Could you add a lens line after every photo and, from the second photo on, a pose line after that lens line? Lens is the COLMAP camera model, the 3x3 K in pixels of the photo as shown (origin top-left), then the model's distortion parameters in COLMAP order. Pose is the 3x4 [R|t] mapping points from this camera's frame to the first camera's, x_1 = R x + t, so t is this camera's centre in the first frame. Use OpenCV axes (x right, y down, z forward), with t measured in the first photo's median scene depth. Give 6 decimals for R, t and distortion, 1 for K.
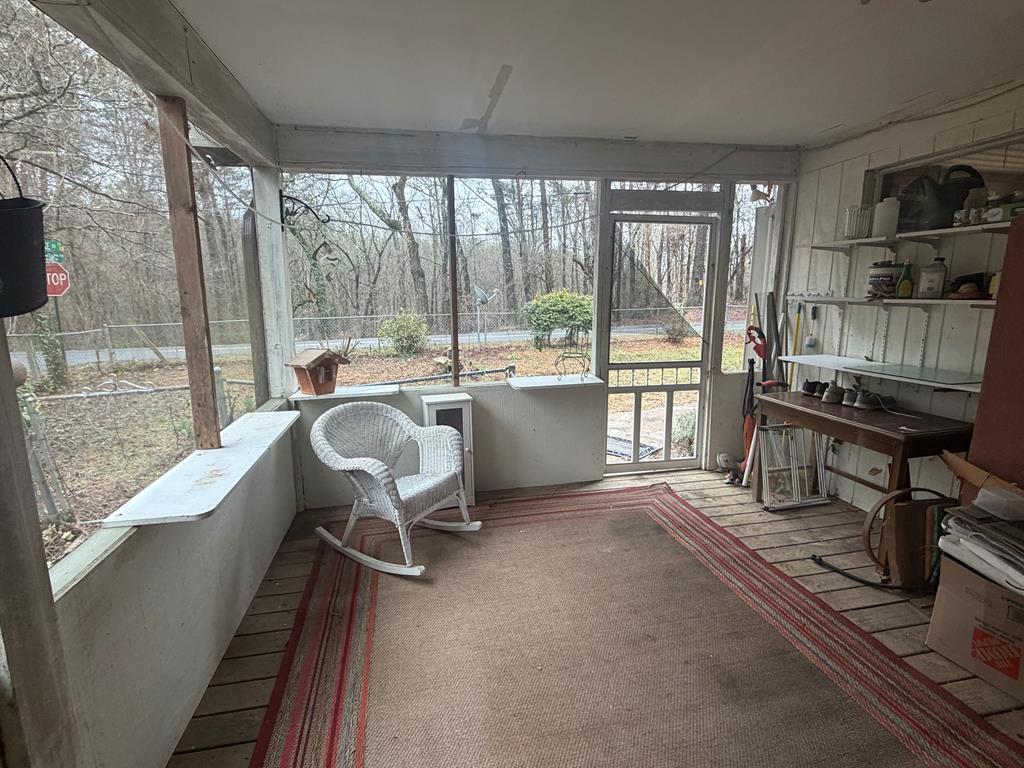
lens RADIAL K [[490.9, 0, 510.9], [0, 490.9, 384.7], [0, 0, 1]] dist [0.002957, -0.000056]
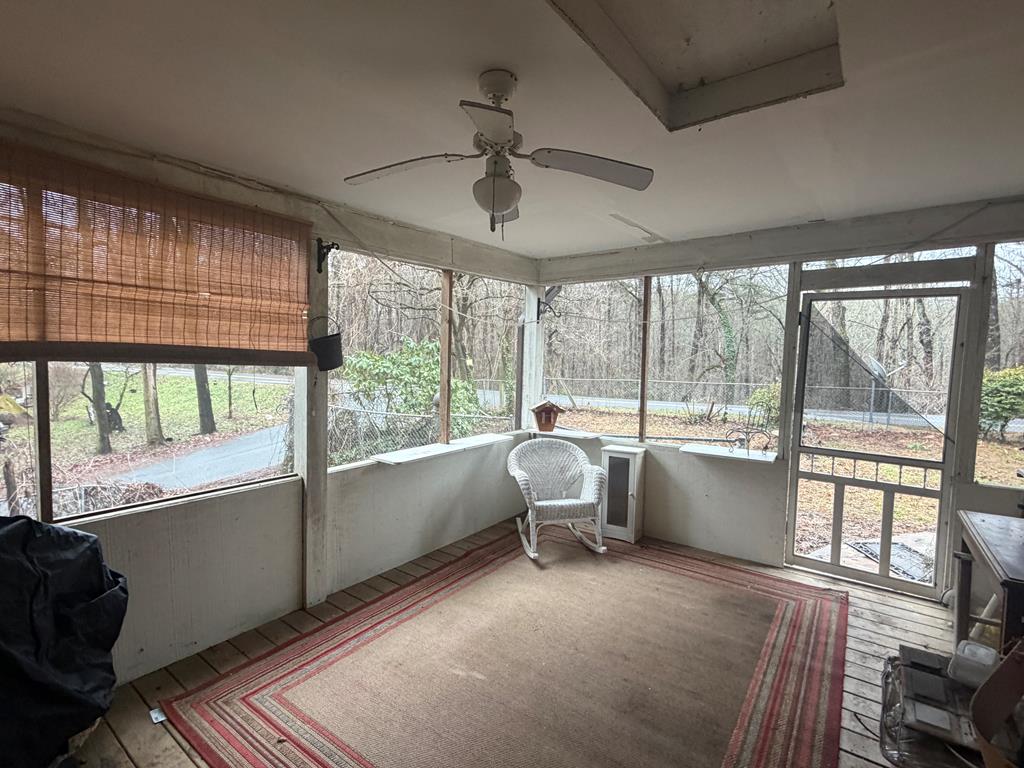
lens RADIAL K [[490.9, 0, 514.1], [0, 490.9, 386.7], [0, 0, 1]] dist [0.002957, -0.000056]
pose [[0.671180, 0.070048, -0.737978, 0.568285], [-0.161327, 0.985467, -0.053185, -0.017050], [0.723527, 0.154752, 0.672726, -0.062614]]
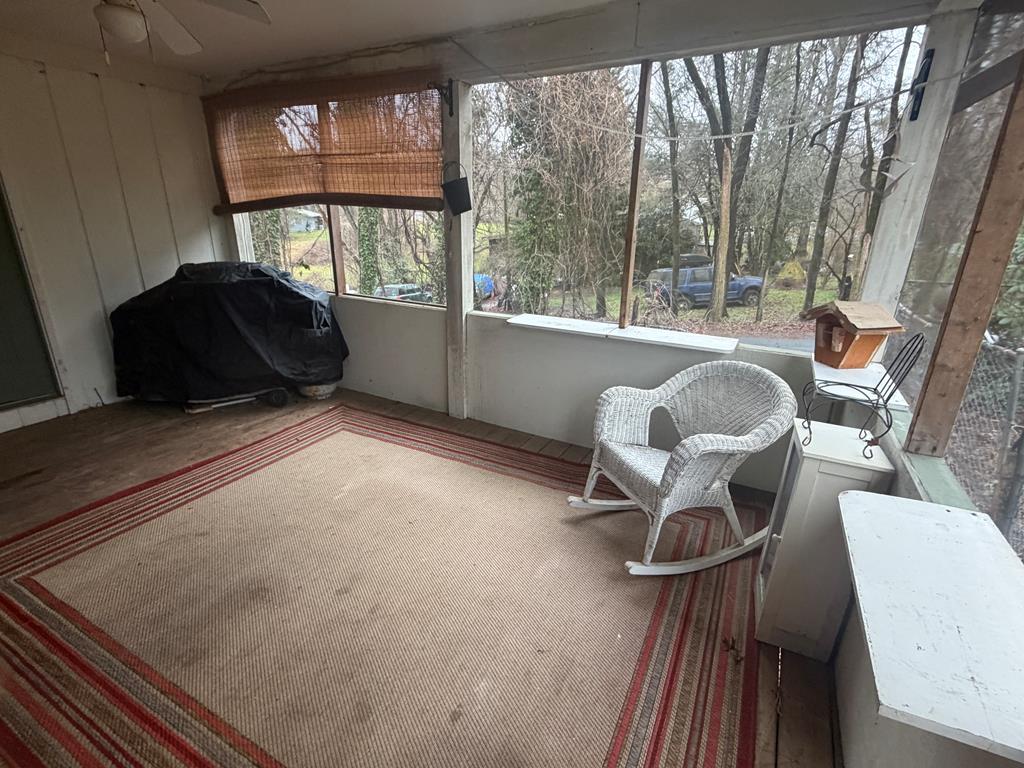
lens RADIAL K [[490.9, 0, 510.5], [0, 490.9, 387.2], [0, 0, 1]] dist [0.002957, -0.000056]
pose [[-0.642917, 0.249093, -0.724300, 0.404748], [-0.157397, 0.882492, 0.443209, -0.171360], [0.749589, 0.398950, -0.528163, 0.921008]]
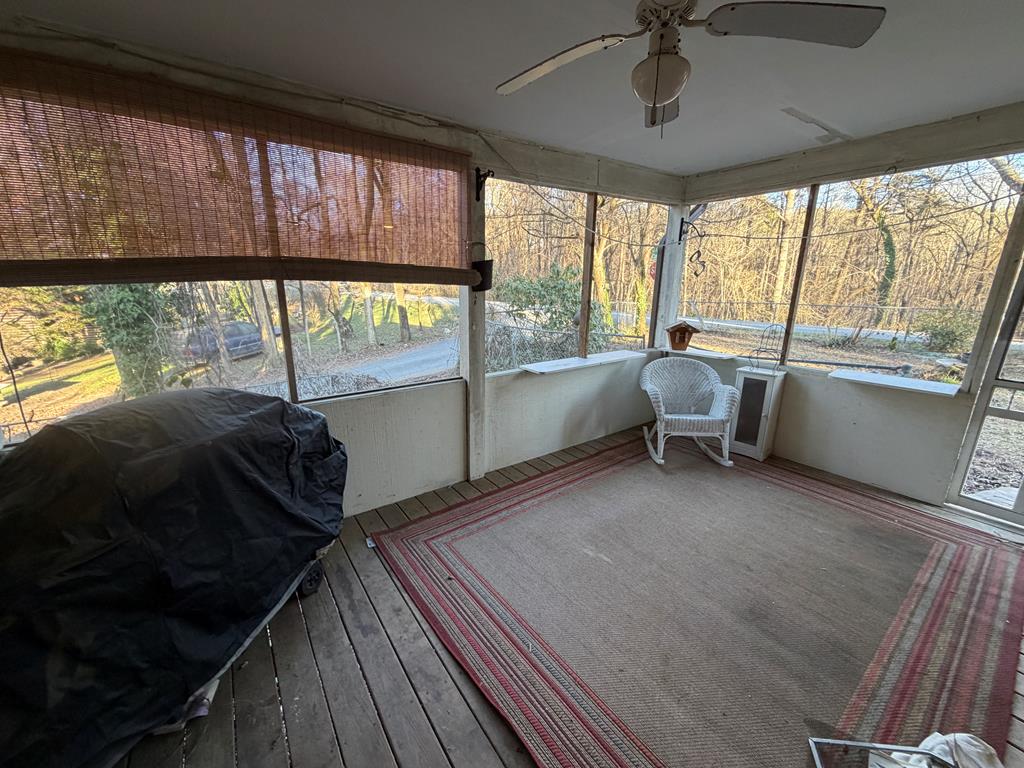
lens RADIAL K [[405.5, 0, 510.1], [0, 405.5, 384.7], [0, 0, 1]] dist [0.000994, 0.000018]
pose [[0.410018, 0.242160, -0.879343, 0.506092], [-0.178533, 0.966768, 0.182989, -0.013677], [0.894434, 0.081963, 0.439626, -0.026771]]
